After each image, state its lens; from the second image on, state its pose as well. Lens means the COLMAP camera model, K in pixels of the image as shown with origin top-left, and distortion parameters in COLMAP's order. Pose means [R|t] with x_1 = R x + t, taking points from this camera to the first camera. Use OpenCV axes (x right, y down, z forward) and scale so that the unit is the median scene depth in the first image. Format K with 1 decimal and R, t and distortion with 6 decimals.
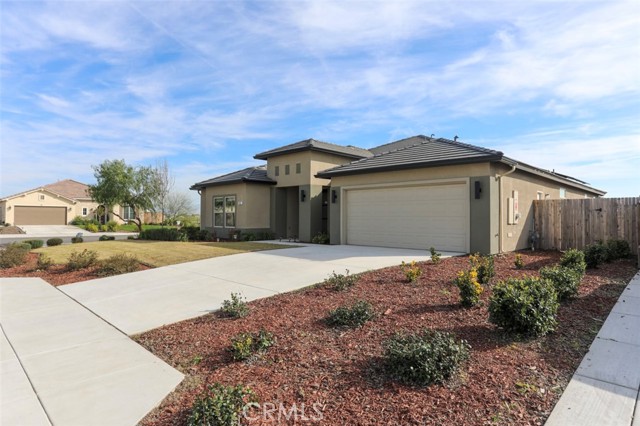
lens RADIAL K [[382.2, 0, 320.0], [0, 382.2, 213.0], [0, 0, 1]] dist [-0.000207, -0.000191]
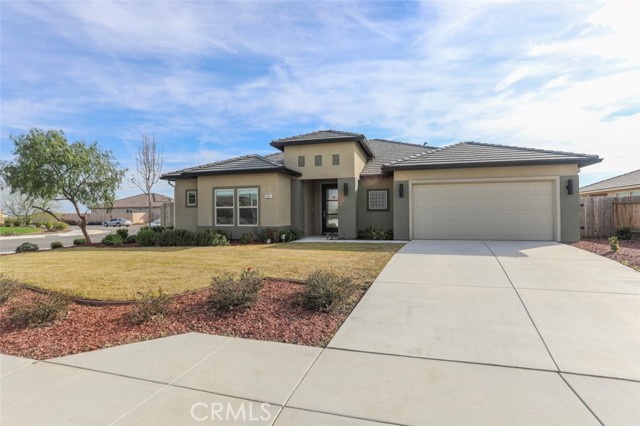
lens RADIAL K [[334.0, 0, 320.0], [0, 334.0, 213.0], [0, 0, 1]] dist [-0.018686, 0.000177]
pose [[0.873141, -0.007614, 0.487409, -0.476017], [0.004228, 0.999959, 0.008046, 0.005294], [-0.487450, -0.004964, 0.873137, 0.307883]]
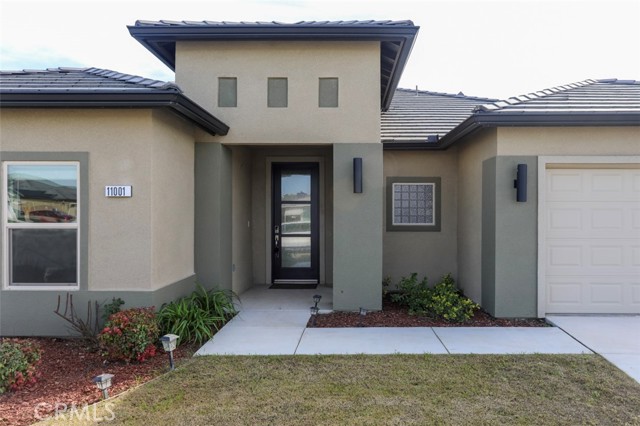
lens RADIAL K [[446.2, 0, 342.3], [0, 446.2, 213.3], [0, 0, 1]] dist [-0.002260, 0.000088]
pose [[0.720925, -0.003495, 0.693004, -0.310767], [-0.008497, 0.999868, 0.013882, -0.016471], [-0.692961, -0.015897, 0.720800, 0.698916]]
